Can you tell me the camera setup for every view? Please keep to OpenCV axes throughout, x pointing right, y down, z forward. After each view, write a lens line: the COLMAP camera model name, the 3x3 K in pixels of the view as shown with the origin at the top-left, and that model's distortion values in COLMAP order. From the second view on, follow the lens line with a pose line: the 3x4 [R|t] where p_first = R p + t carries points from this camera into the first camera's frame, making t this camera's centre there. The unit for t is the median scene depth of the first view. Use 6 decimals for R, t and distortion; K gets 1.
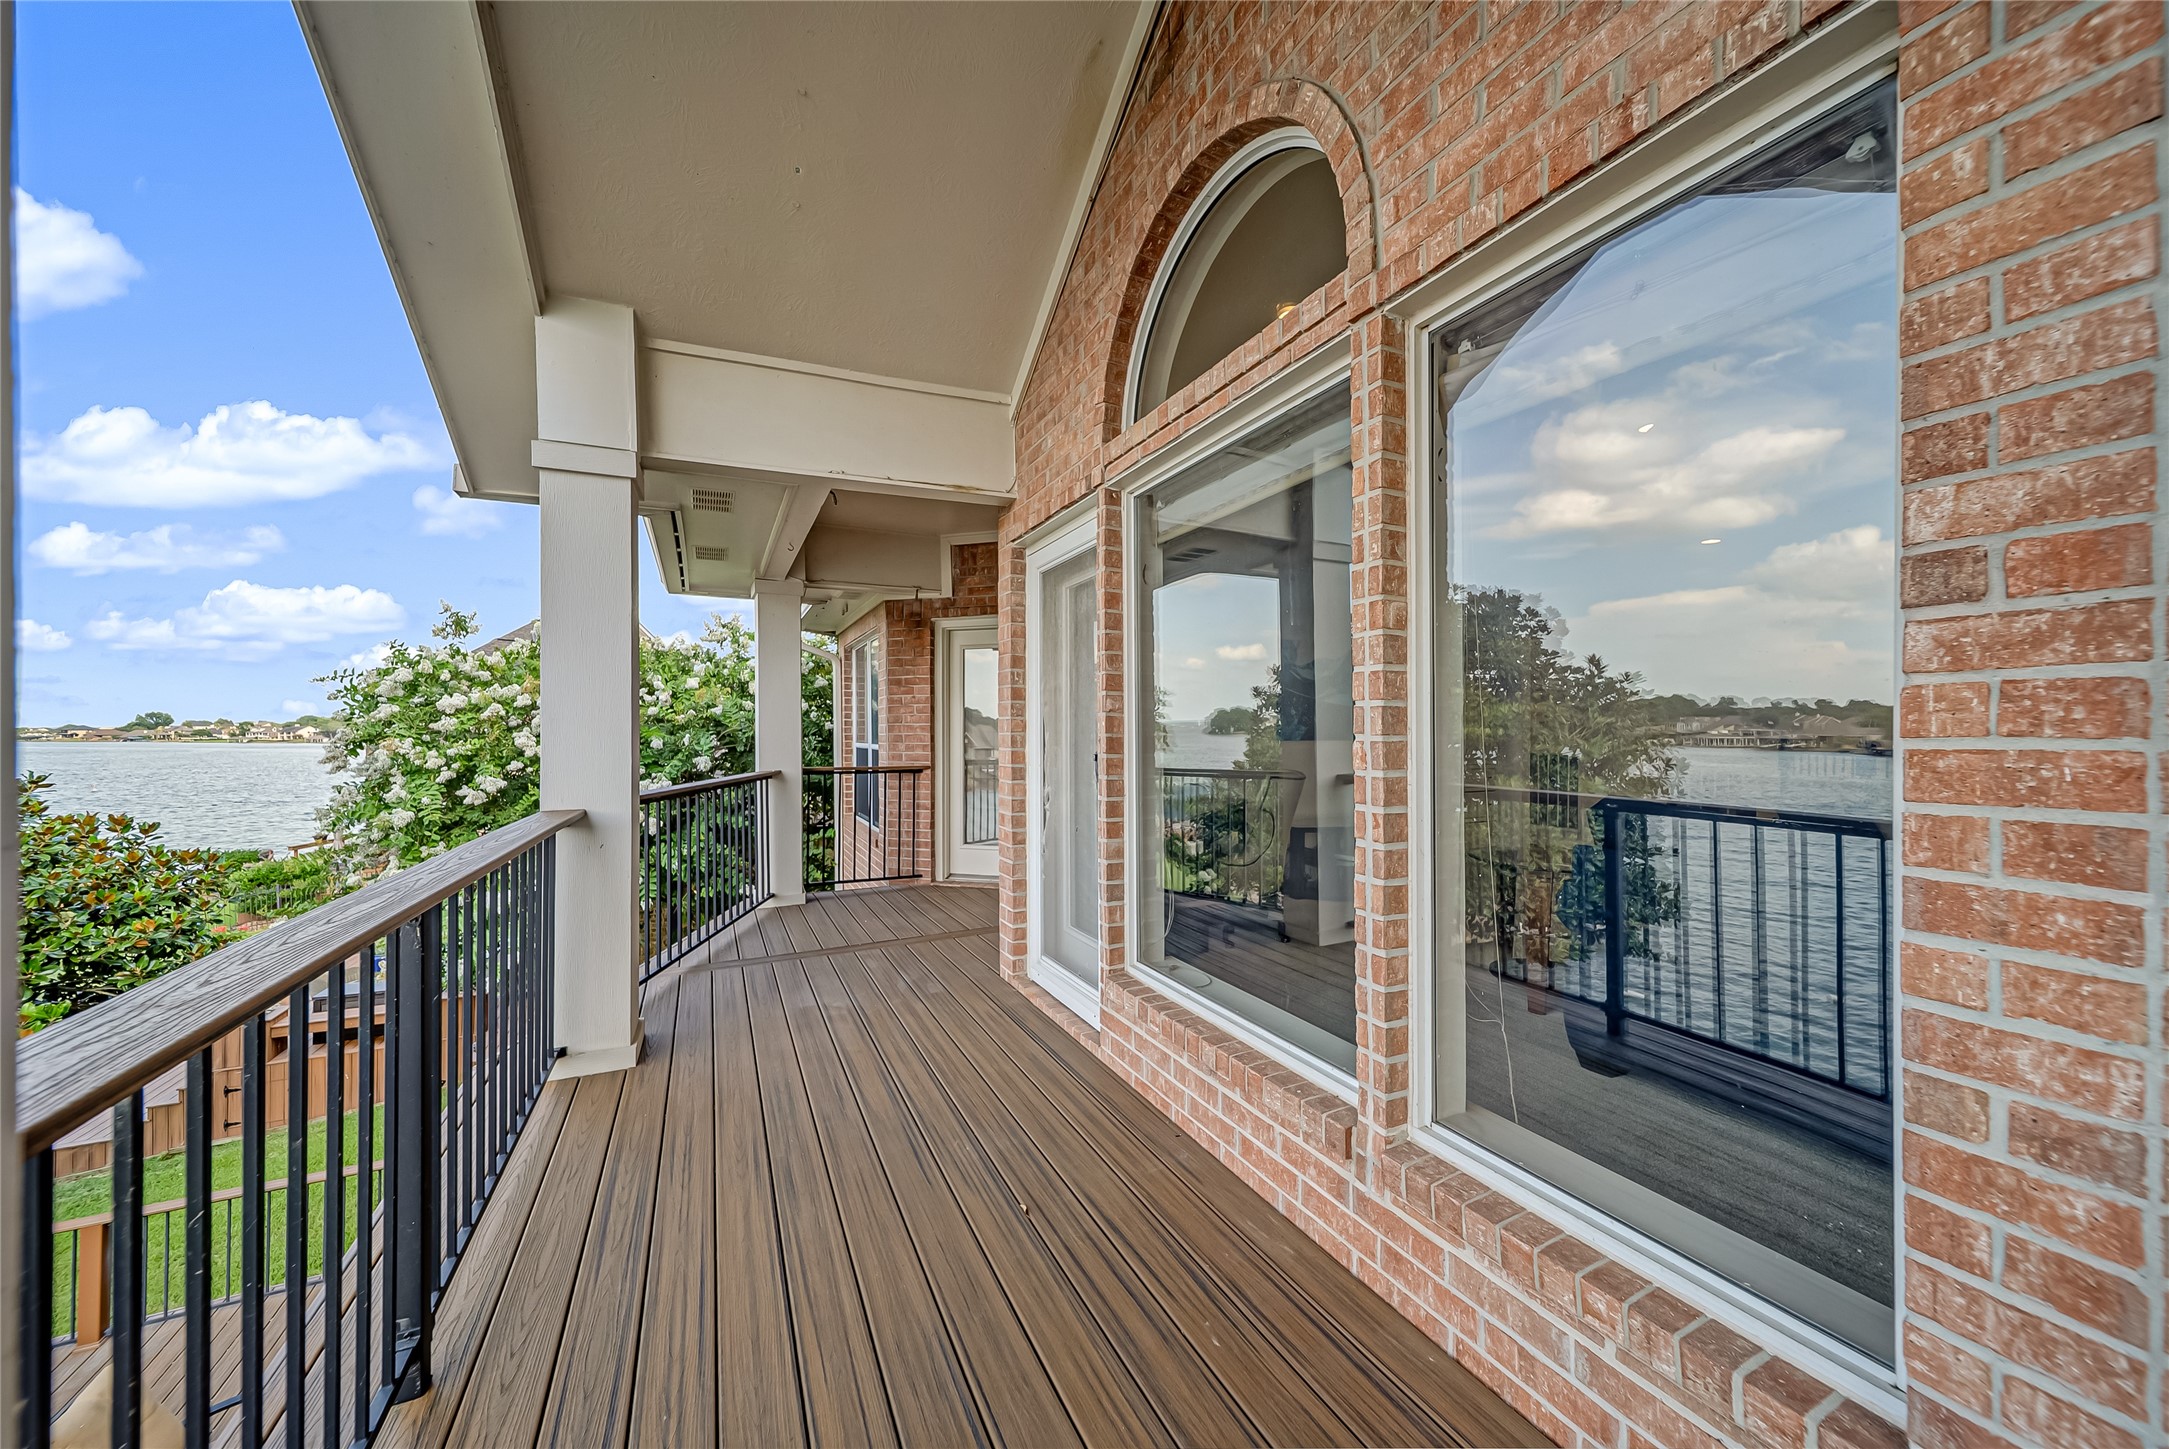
lens RADIAL K [[779.7, 0, 1086.2], [0, 779.7, 734.9], [0, 0, 1]] dist [0.000293, -0.000023]
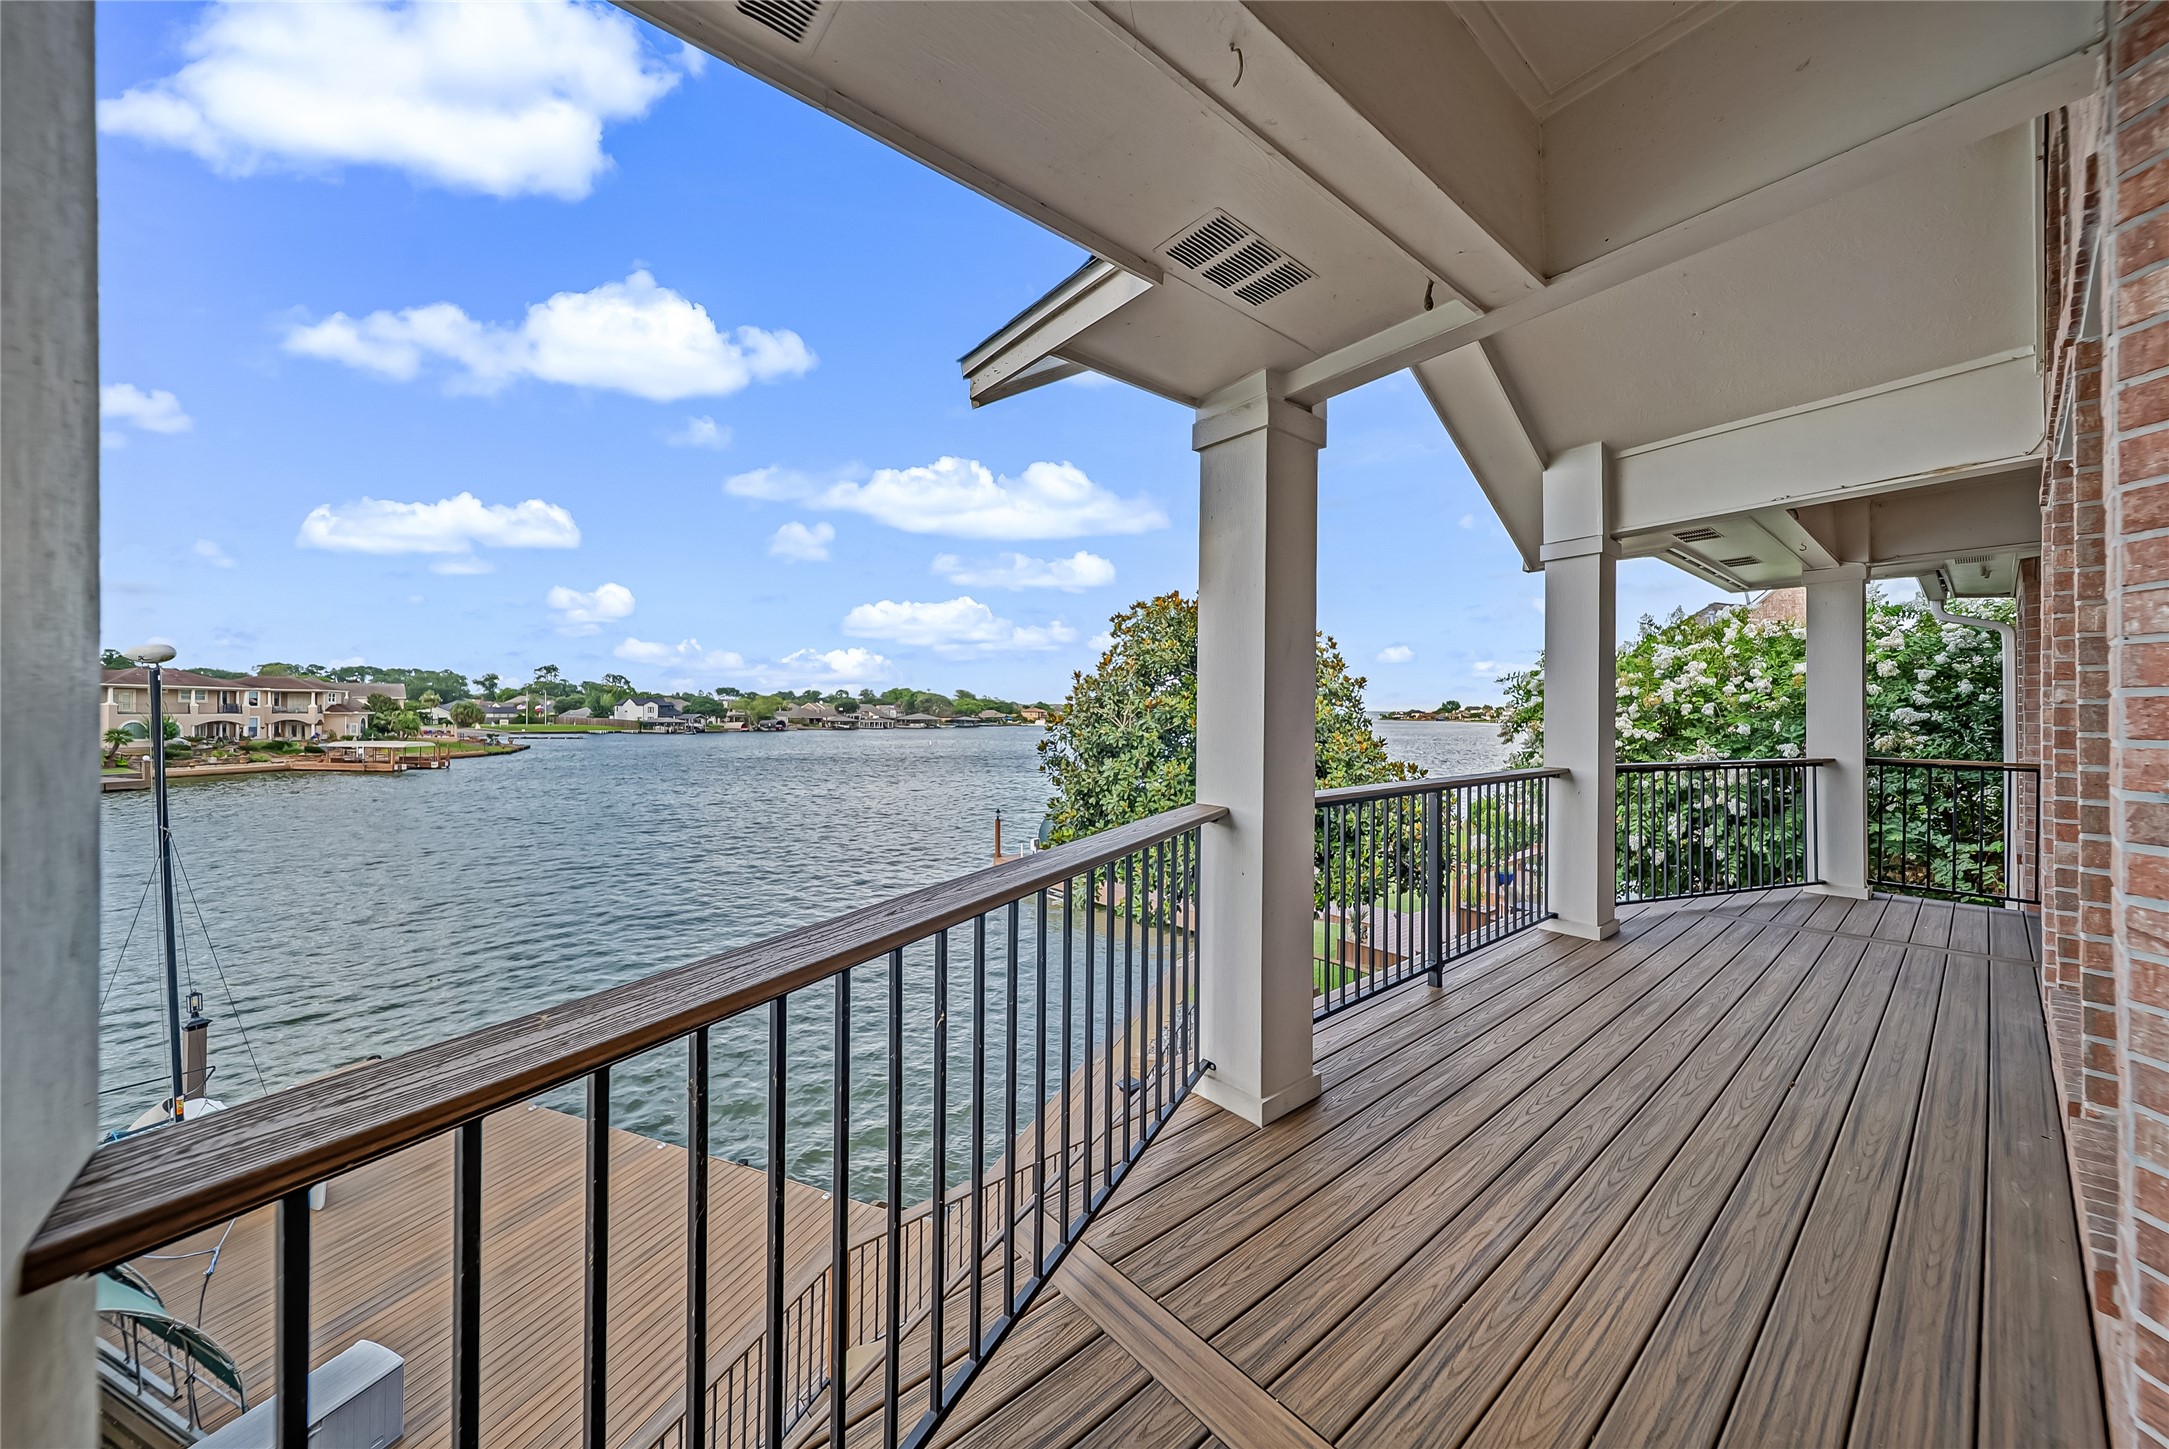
lens RADIAL K [[771.1, 0, 1093.1], [0, 771.1, 710.7], [0, 0, 1]] dist [-0.000535, -0.000132]
pose [[0.261518, 0.002690, -0.965195, 0.242284], [-0.013097, 0.999914, -0.000762, -0.002083], [0.965110, 0.012840, 0.261531, -0.136211]]
